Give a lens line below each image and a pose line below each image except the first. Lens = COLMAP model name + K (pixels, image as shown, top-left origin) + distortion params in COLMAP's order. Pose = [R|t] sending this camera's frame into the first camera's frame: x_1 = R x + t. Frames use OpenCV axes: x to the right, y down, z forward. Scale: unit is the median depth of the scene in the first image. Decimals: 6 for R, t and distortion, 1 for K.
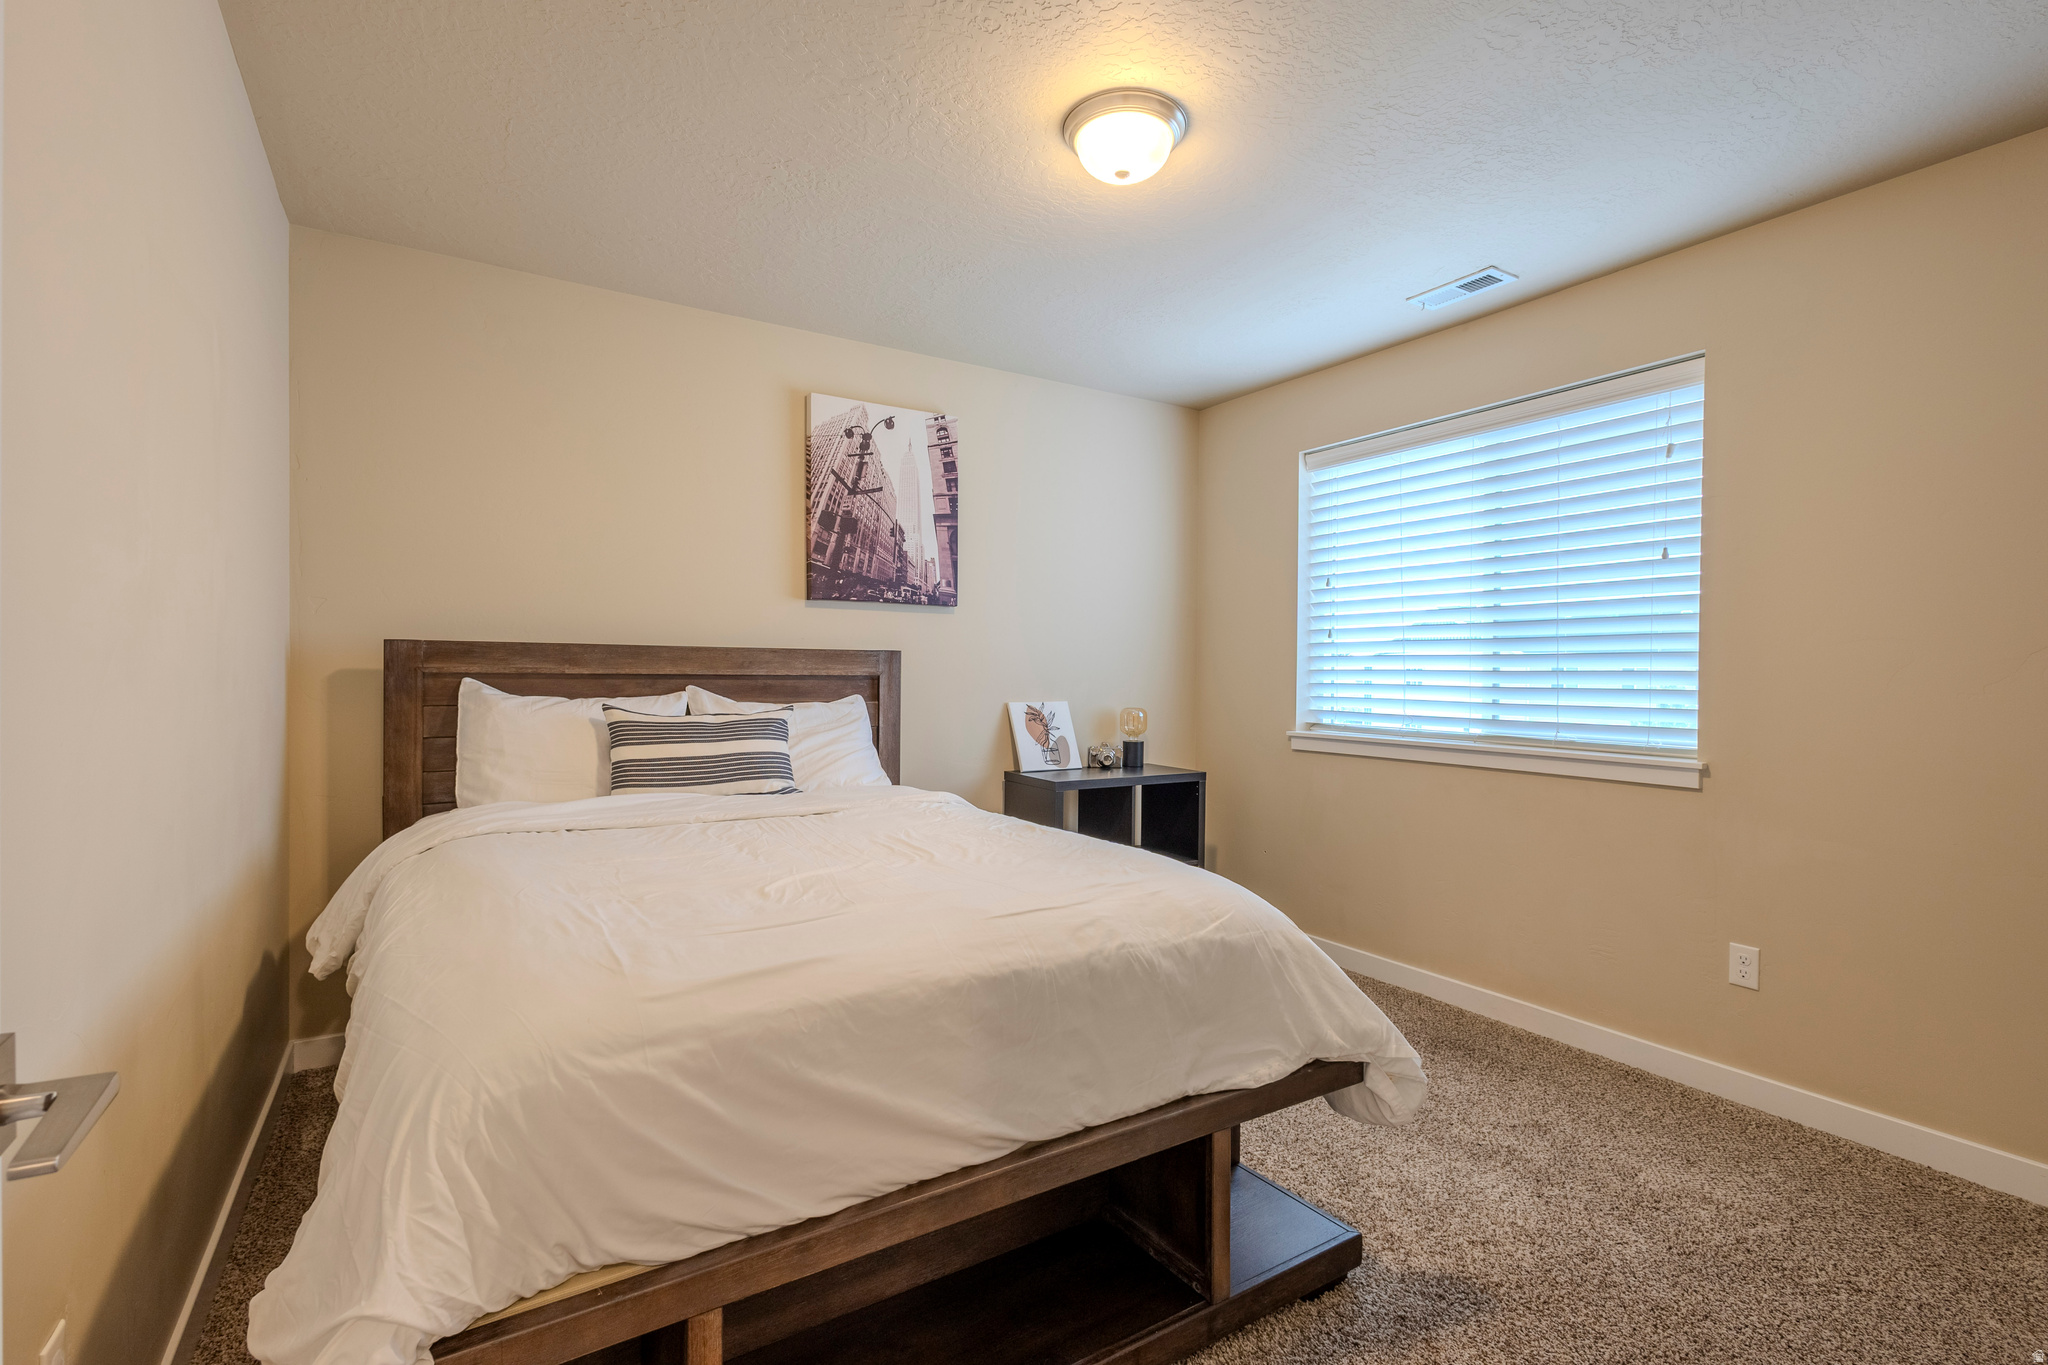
lens RADIAL K [[938.6, 0, 1027.2], [0, 938.6, 680.3], [0, 0, 1]] dist [0.009298, -0.001864]
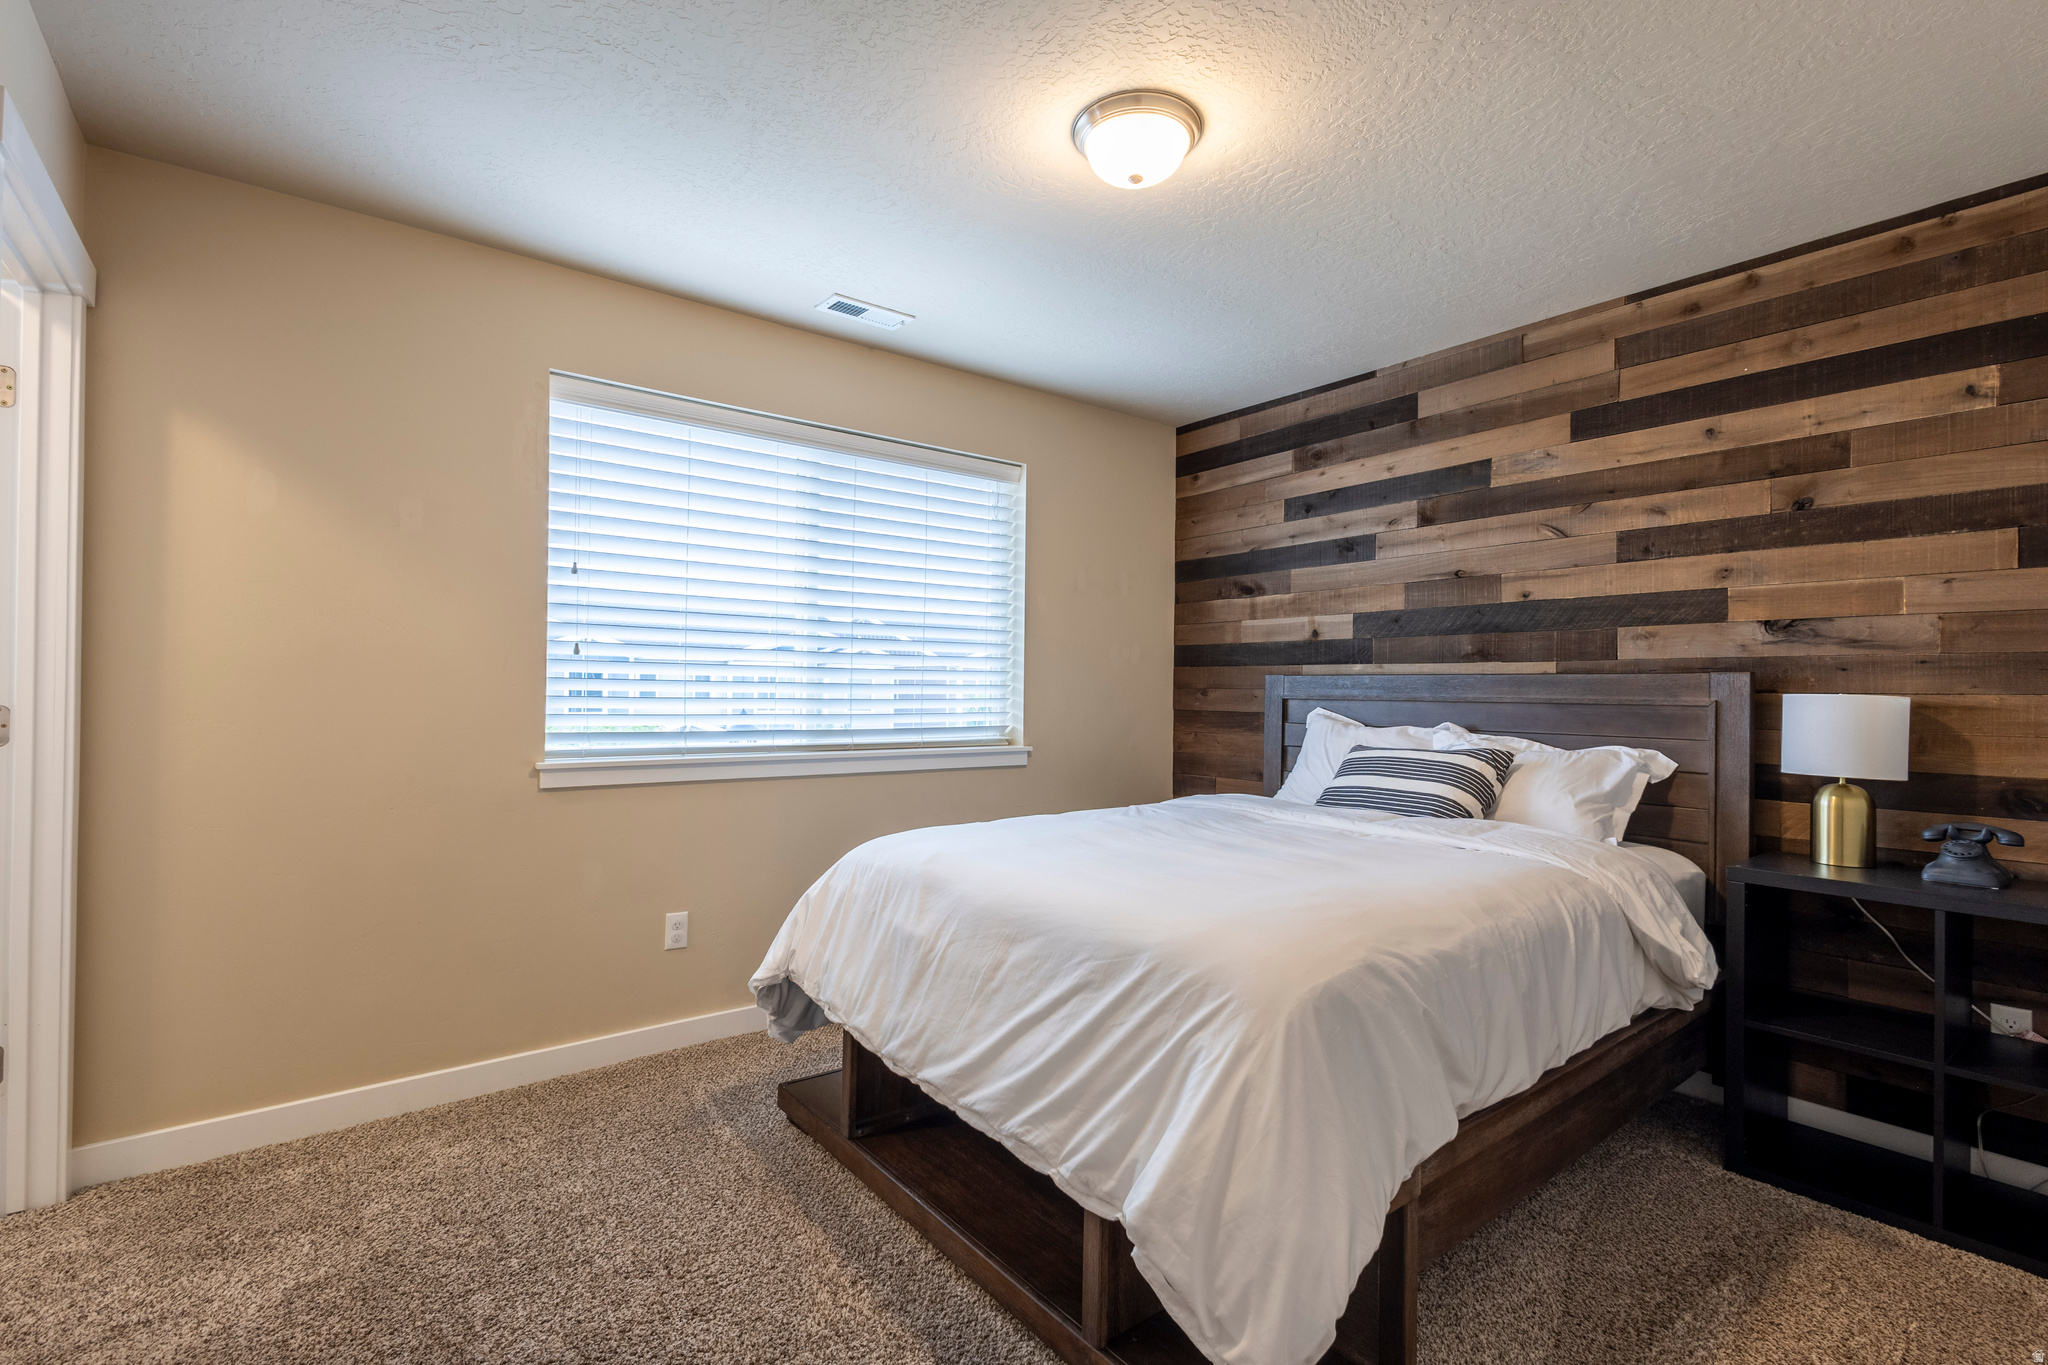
lens RADIAL K [[938.6, 0, 1022.7], [0, 938.6, 689.5], [0, 0, 1]] dist [0.009298, -0.001864]
pose [[-0.090820, -0.010627, 0.995811, -0.493918], [-0.008978, 0.999911, 0.009852, -0.012726], [-0.995827, -0.008046, -0.090907, 0.776389]]
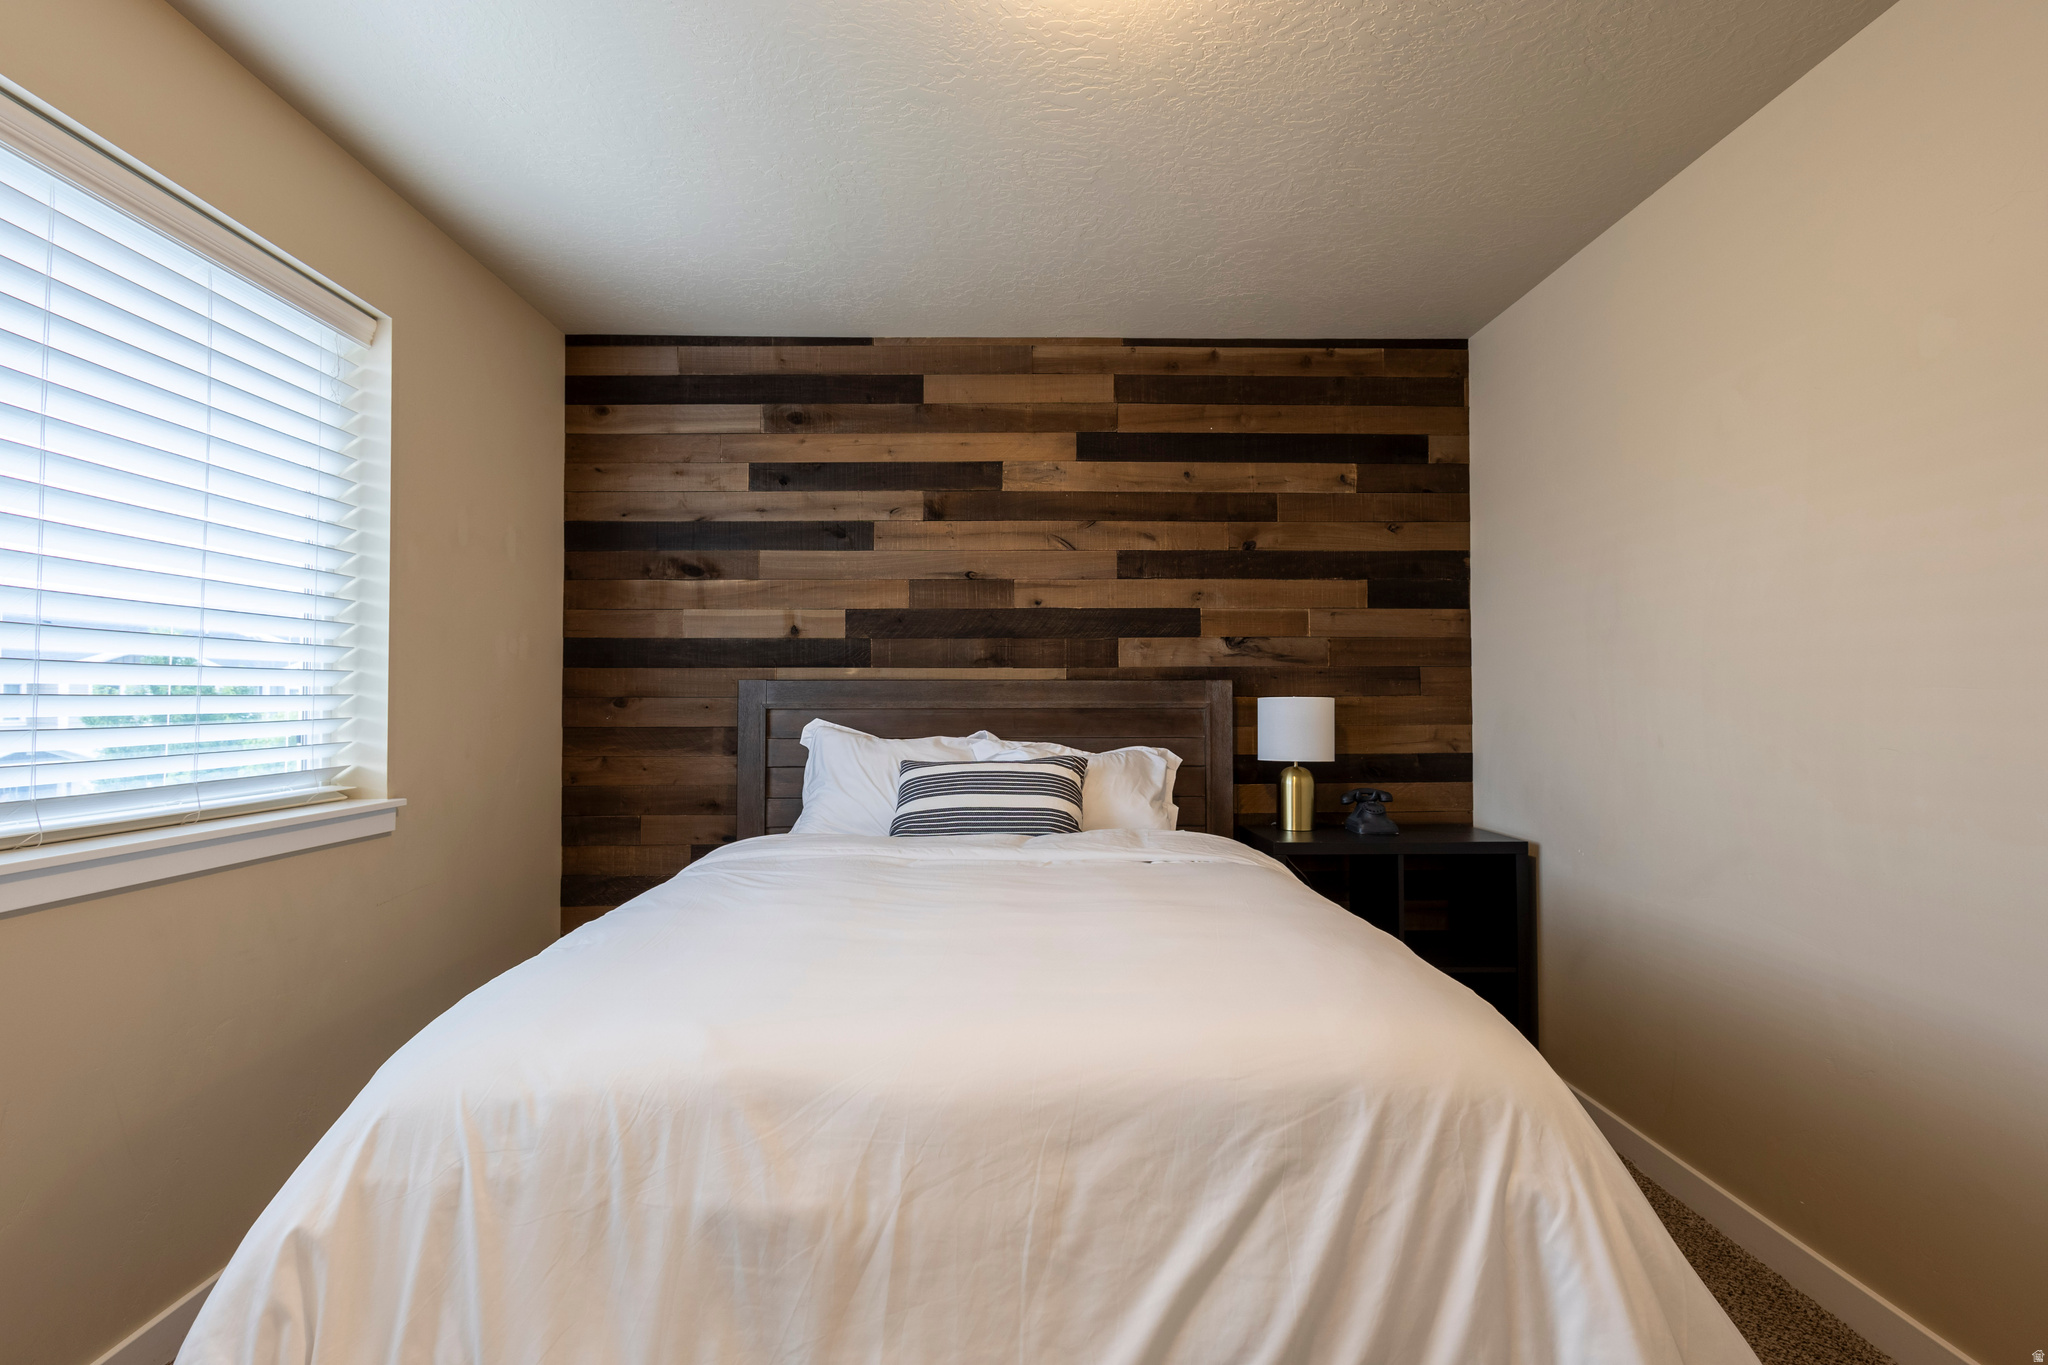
lens RADIAL K [[938.6, 0, 1023.6], [0, 938.6, 687.0], [0, 0, 1]] dist [0.009298, -0.001864]
pose [[-0.855643, -0.001154, 0.517566, -0.116298], [-0.004969, 0.999970, -0.005986, -0.010637], [-0.517543, -0.007694, -0.855623, 0.995156]]
